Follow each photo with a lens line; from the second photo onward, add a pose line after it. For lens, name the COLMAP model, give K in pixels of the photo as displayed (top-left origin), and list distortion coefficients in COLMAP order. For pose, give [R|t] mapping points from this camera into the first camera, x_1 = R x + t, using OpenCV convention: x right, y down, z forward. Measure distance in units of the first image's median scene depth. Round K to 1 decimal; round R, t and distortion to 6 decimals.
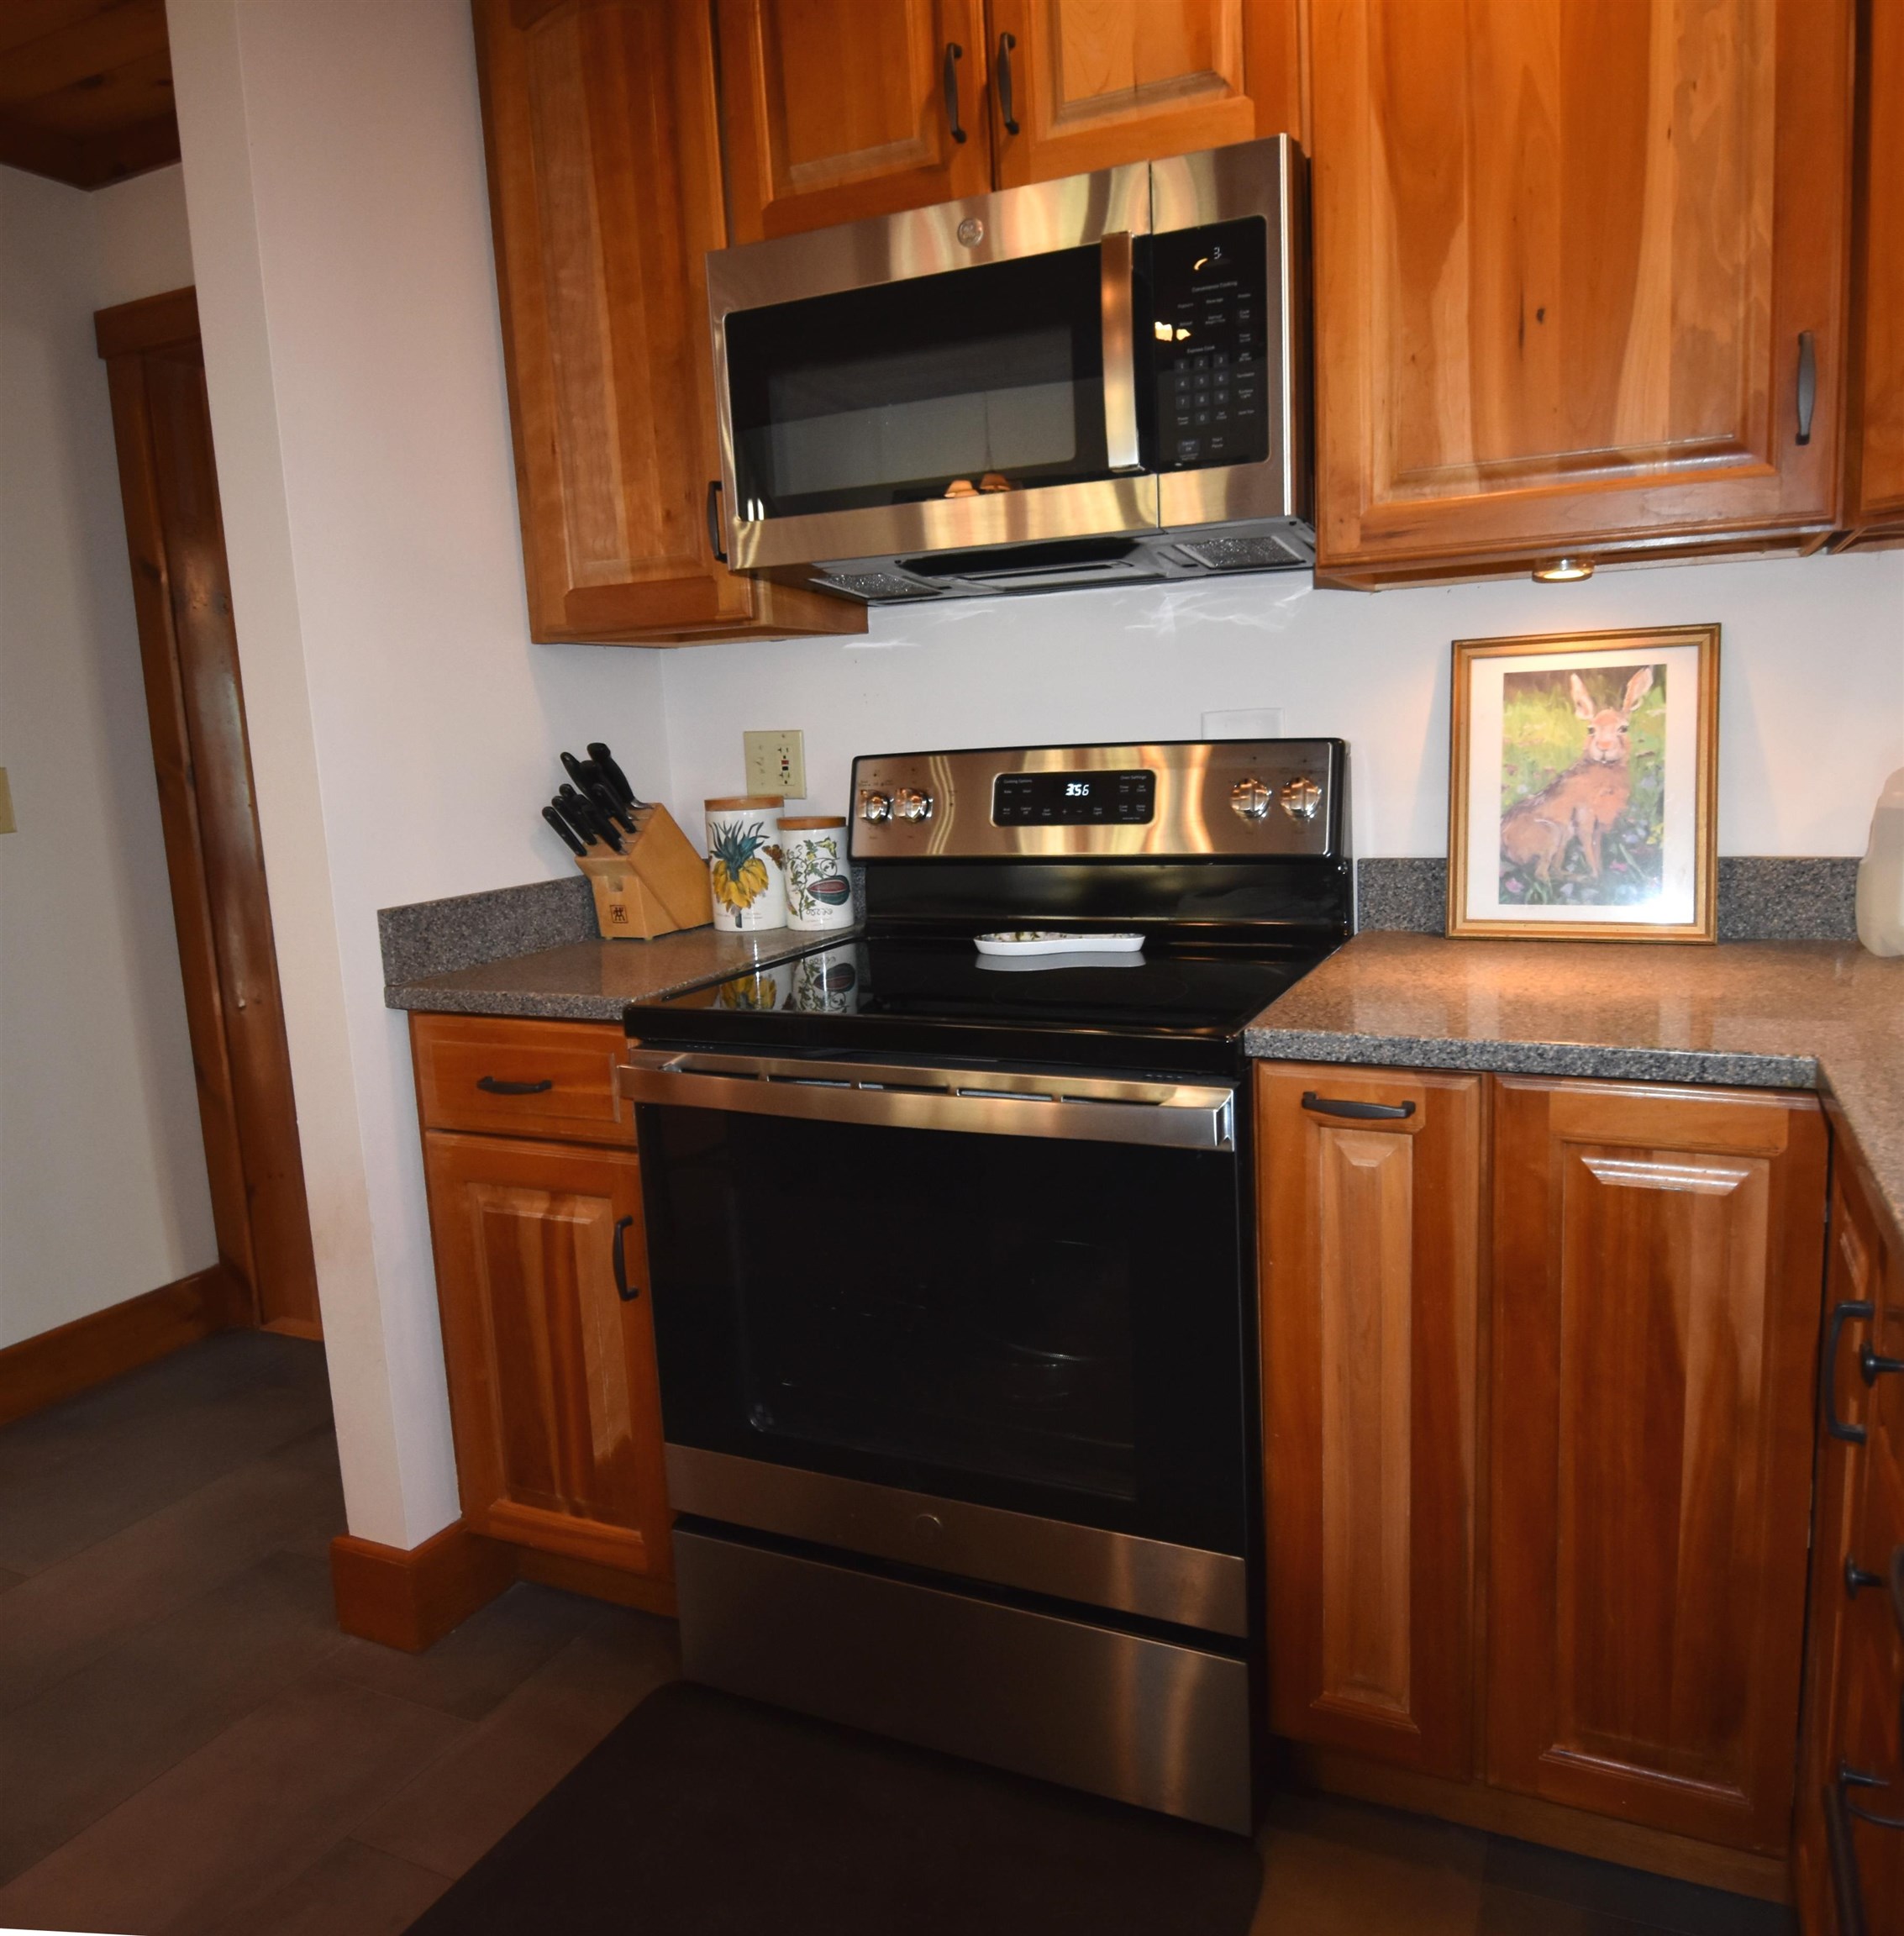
lens RADIAL K [[1534.6, 0, 952.0], [0, 1534.6, 968.0], [0, 0, 1]] dist [-0.008129, -0.009326]
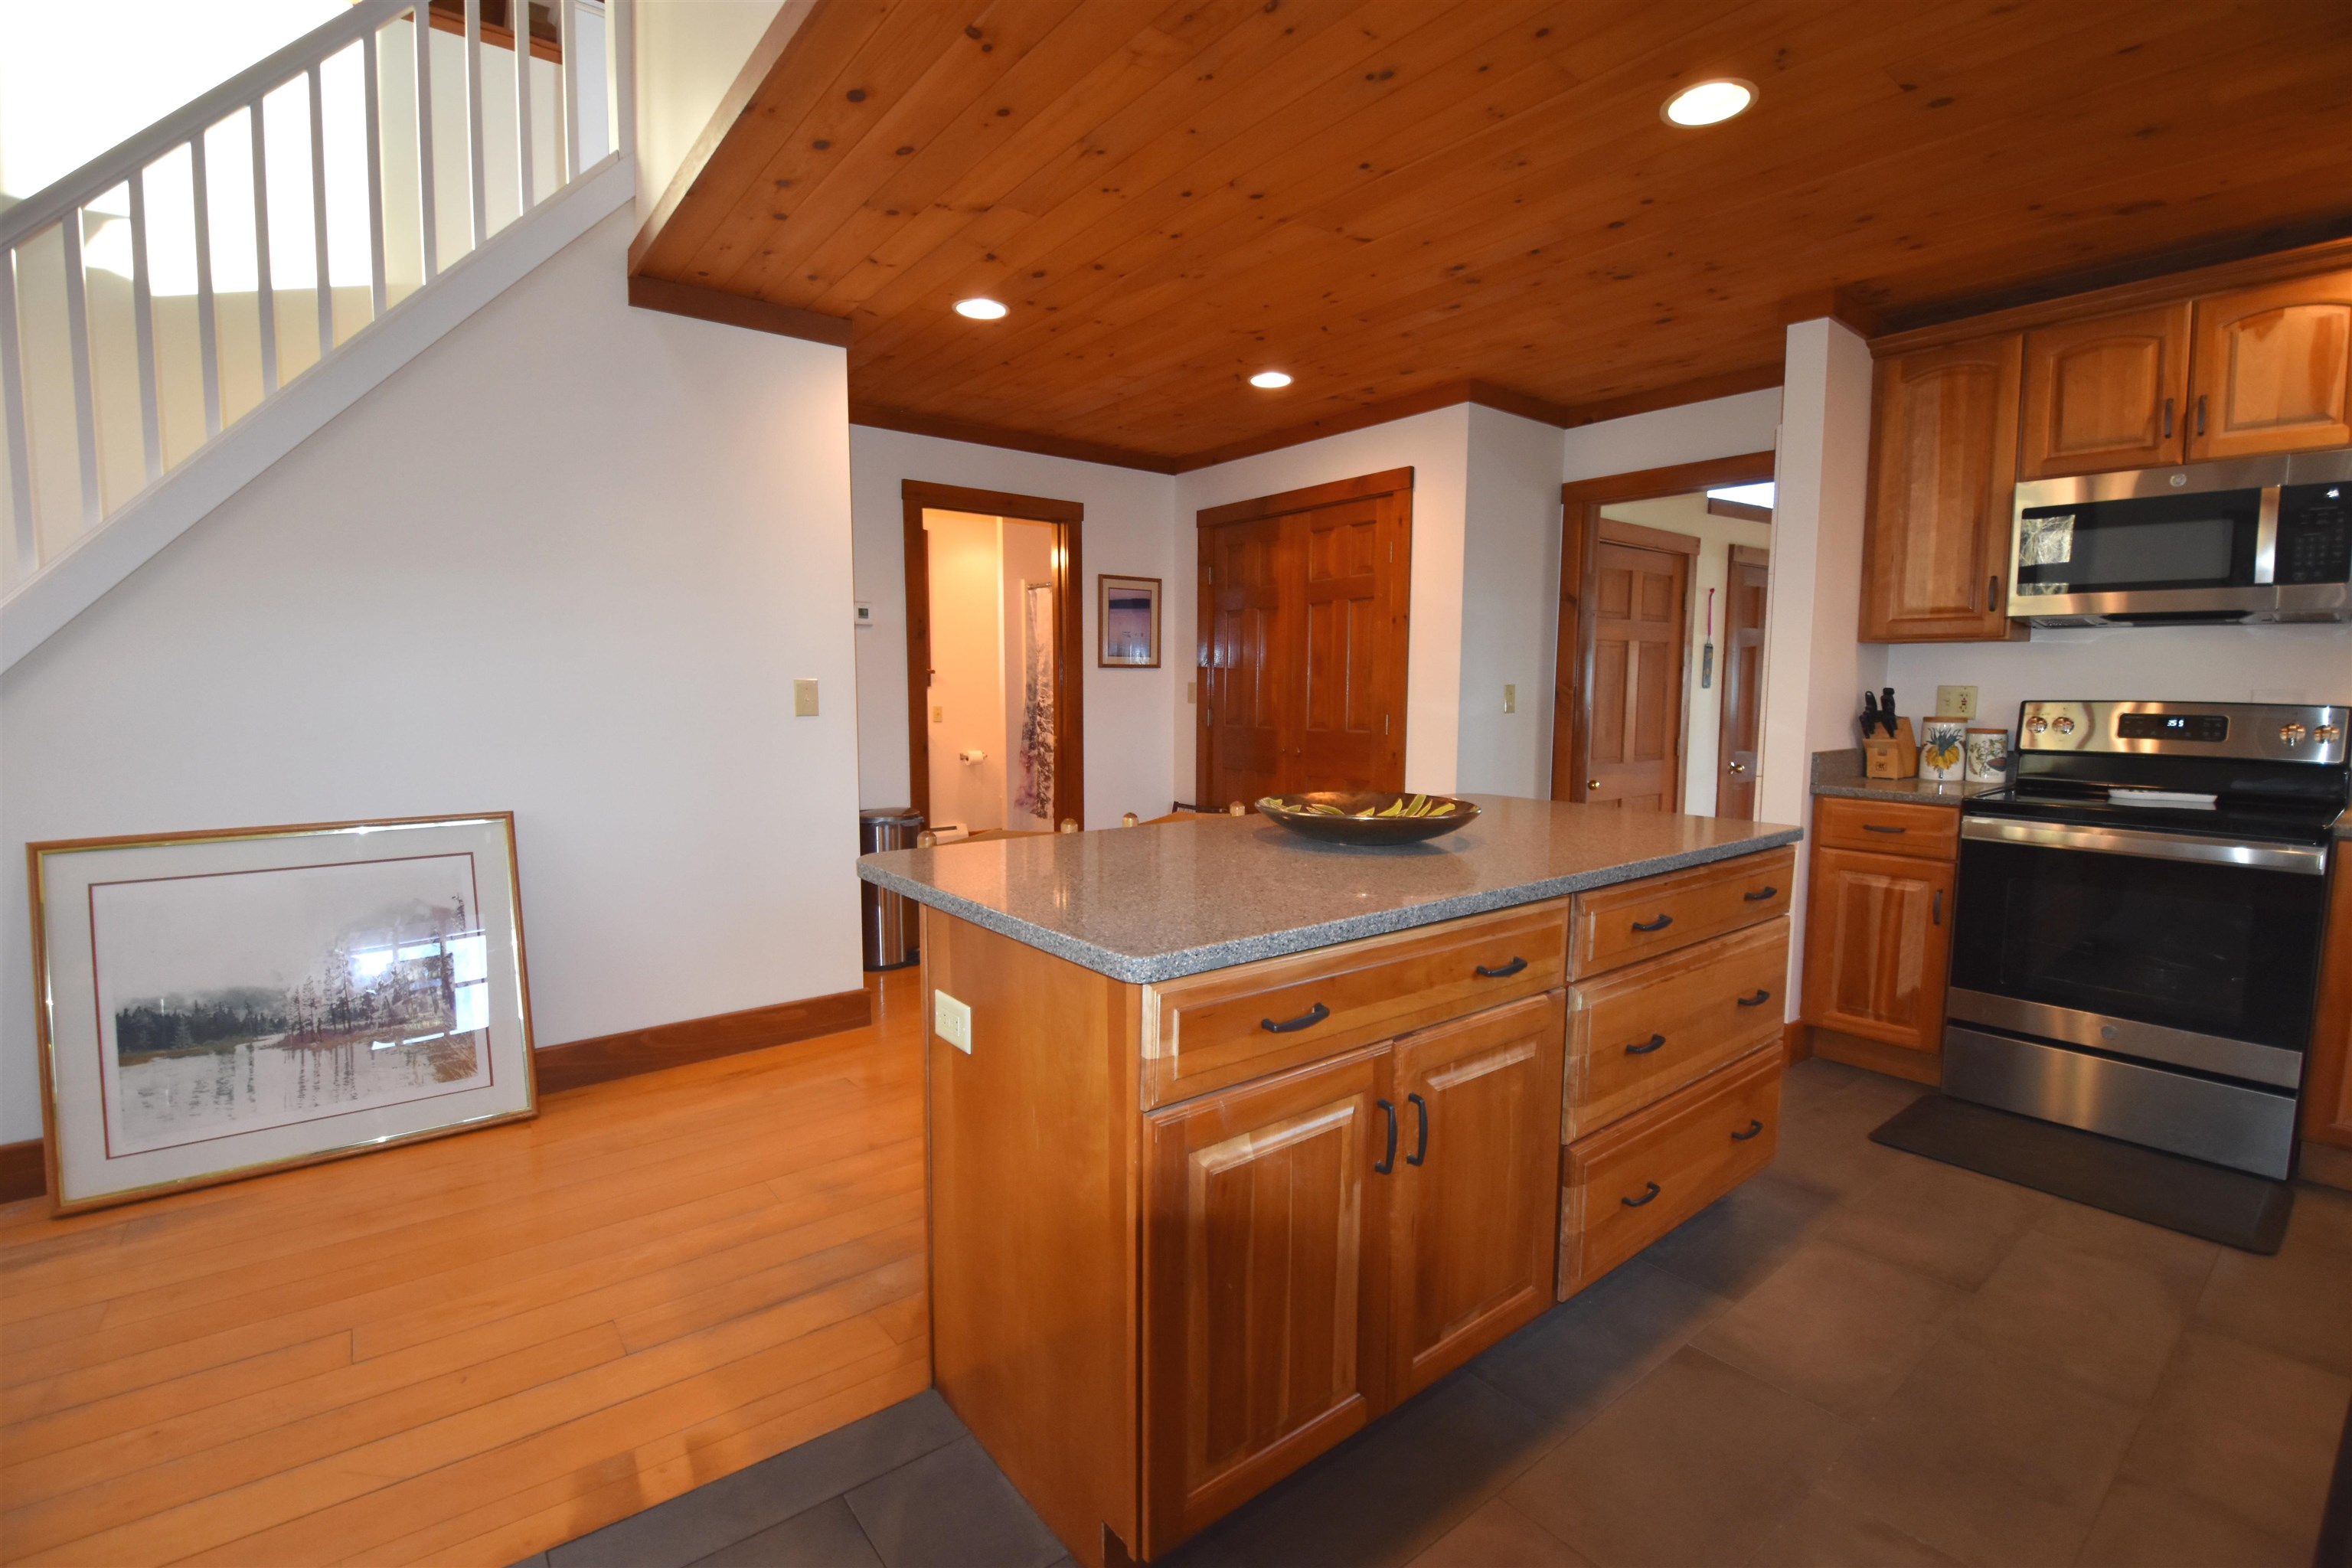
lens RADIAL K [[1041.7, 0, 1172.6], [0, 1041.7, 781.3], [0, 0, 1]] dist [-0.012270, -0.009379]
pose [[0.877078, 0.092696, -0.471320, -0.464543], [-0.115561, 0.993104, -0.019731, 0.149671], [0.466241, 0.071772, 0.881742, -0.863834]]
